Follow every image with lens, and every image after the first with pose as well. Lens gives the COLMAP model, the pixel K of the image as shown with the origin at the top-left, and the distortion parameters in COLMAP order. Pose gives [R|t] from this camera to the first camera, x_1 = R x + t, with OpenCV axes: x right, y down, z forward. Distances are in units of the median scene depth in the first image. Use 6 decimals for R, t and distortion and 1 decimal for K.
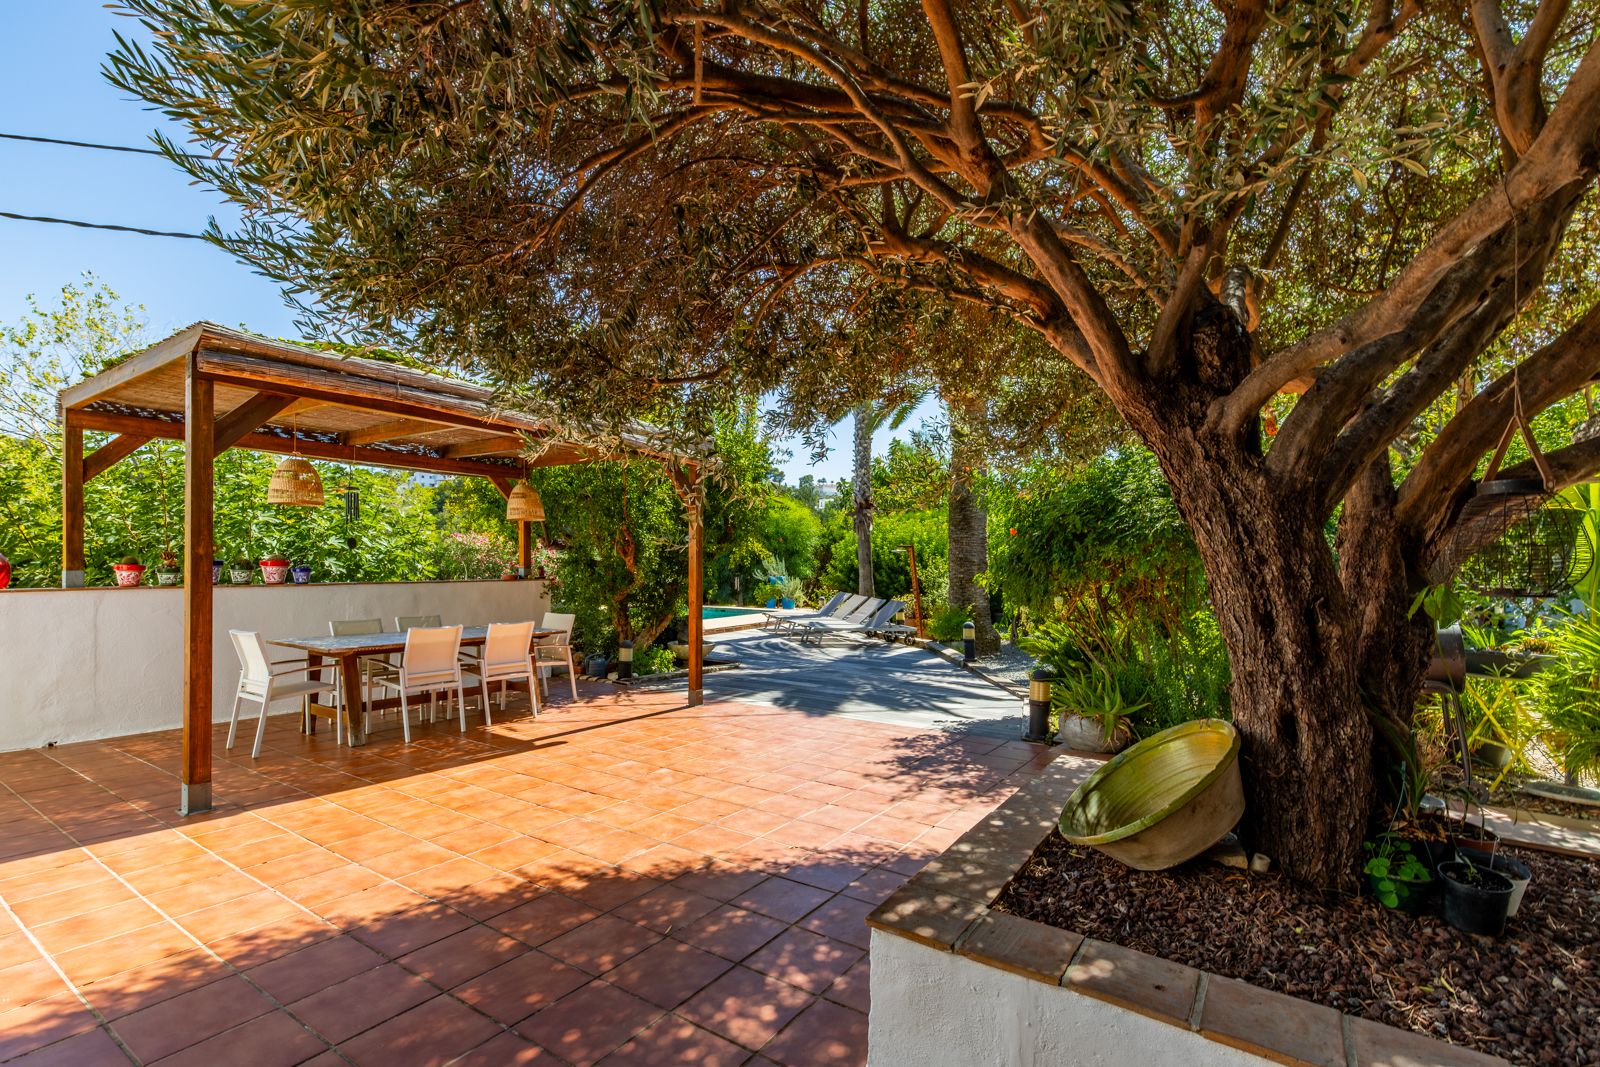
lens RADIAL K [[747.6, 0, 792.4], [0, 747.6, 549.1], [0, 0, 1]] dist [0.005827, 0.000878]
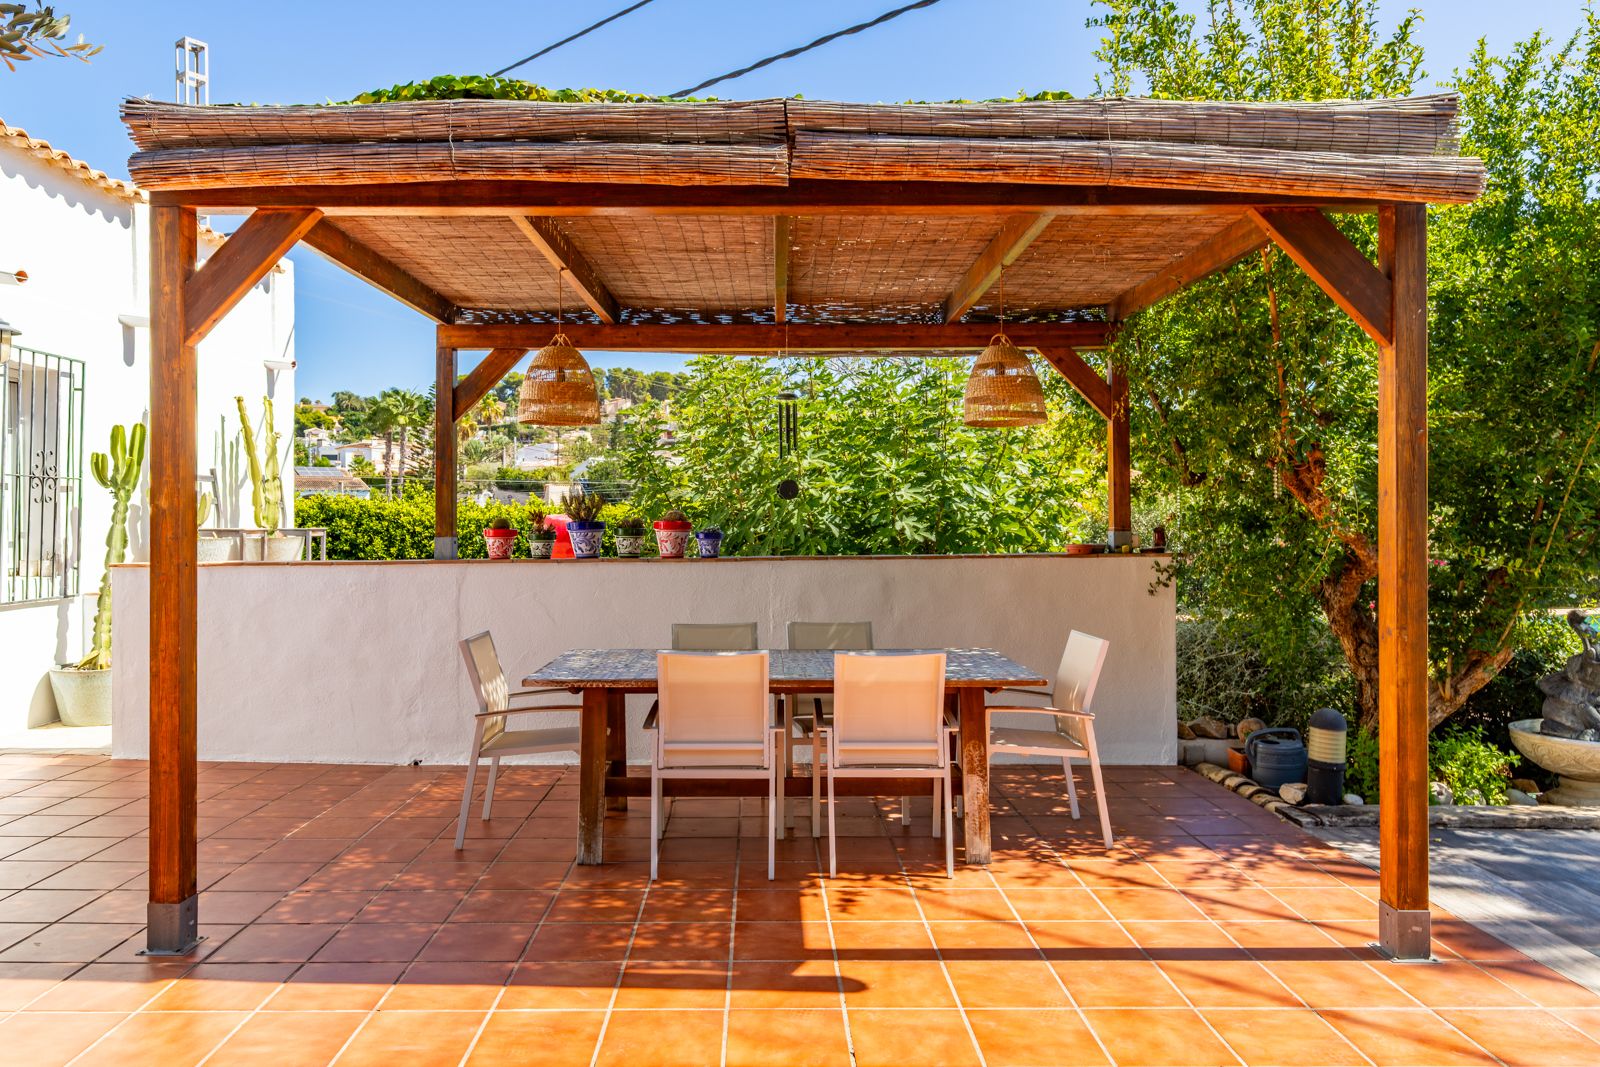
lens RADIAL K [[1058.2, 0, 793.4], [0, 1058.2, 518.2], [0, 0, 1]] dist [0.001685, -0.000010]
pose [[0.575494, -0.016726, -0.817635, 0.077788], [0.024824, 0.999687, -0.002978, 0.014503], [0.817429, -0.018583, 0.575730, 0.443377]]
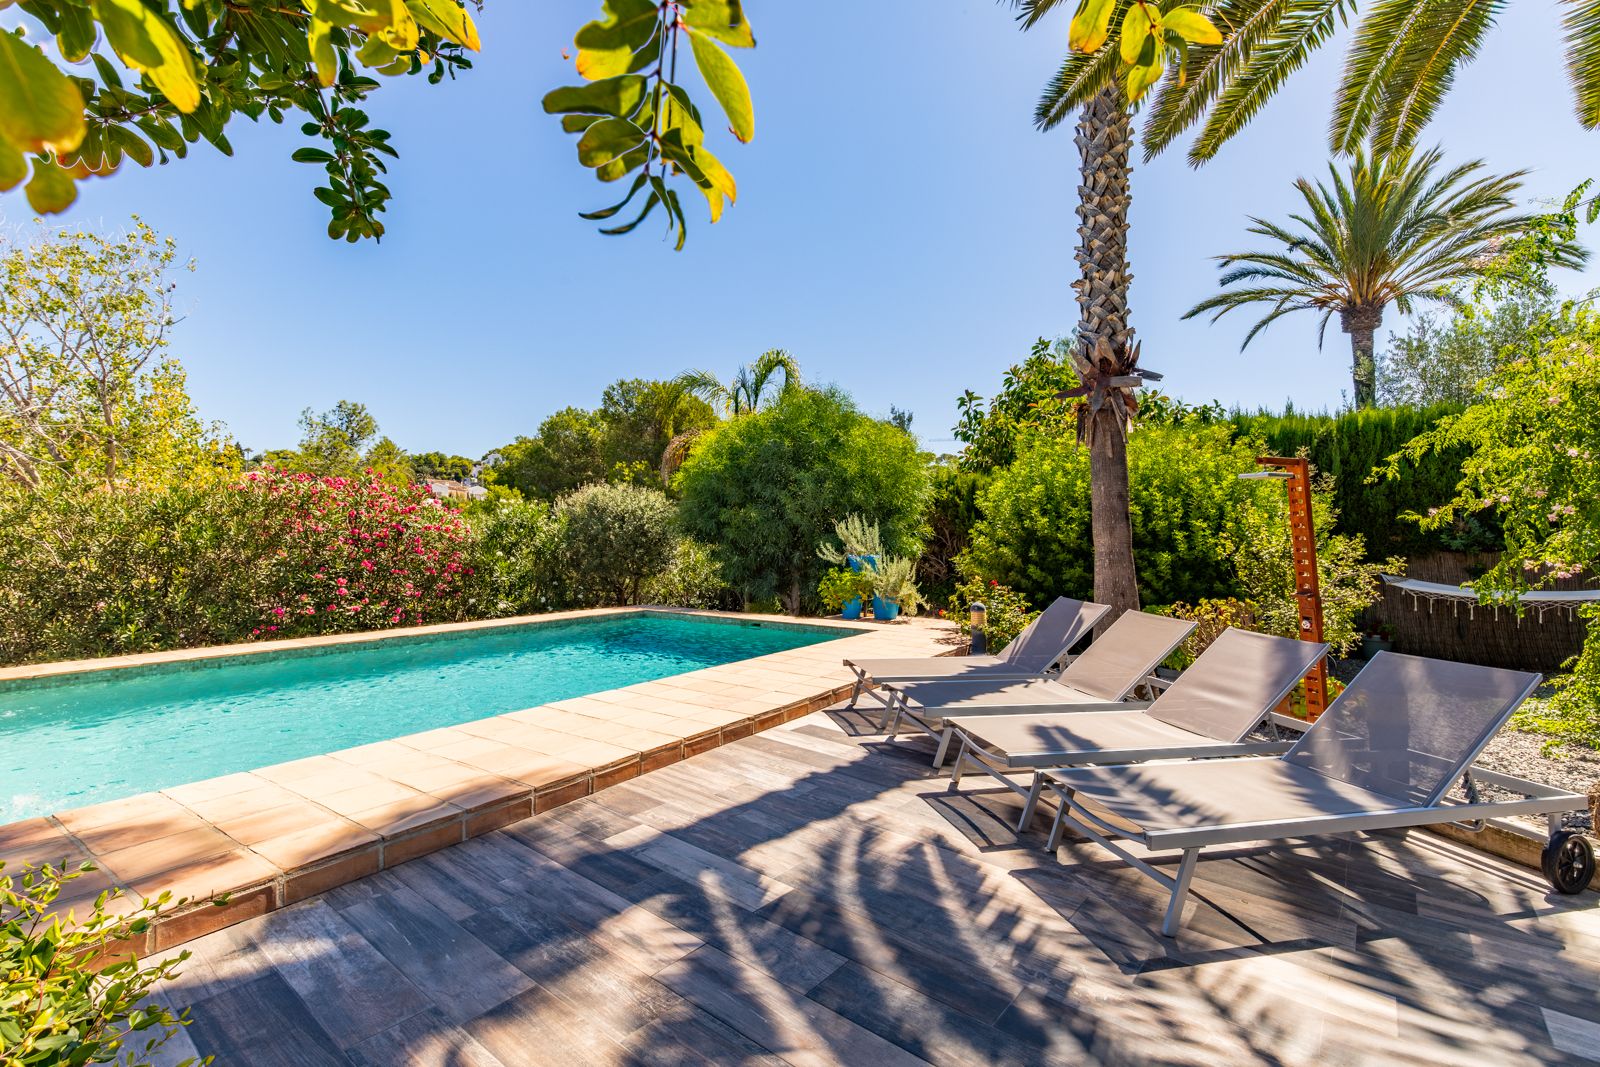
lens RADIAL K [[686.4, 0, 792.8], [0, 686.4, 539.1], [0, 0, 1]] dist [0.000667, -0.000134]
pose [[0.997370, -0.000114, -0.072480, -0.082531], [0.000988, 0.999927, 0.012029, 0.046672], [0.072473, -0.012069, 0.997297, 1.253903]]
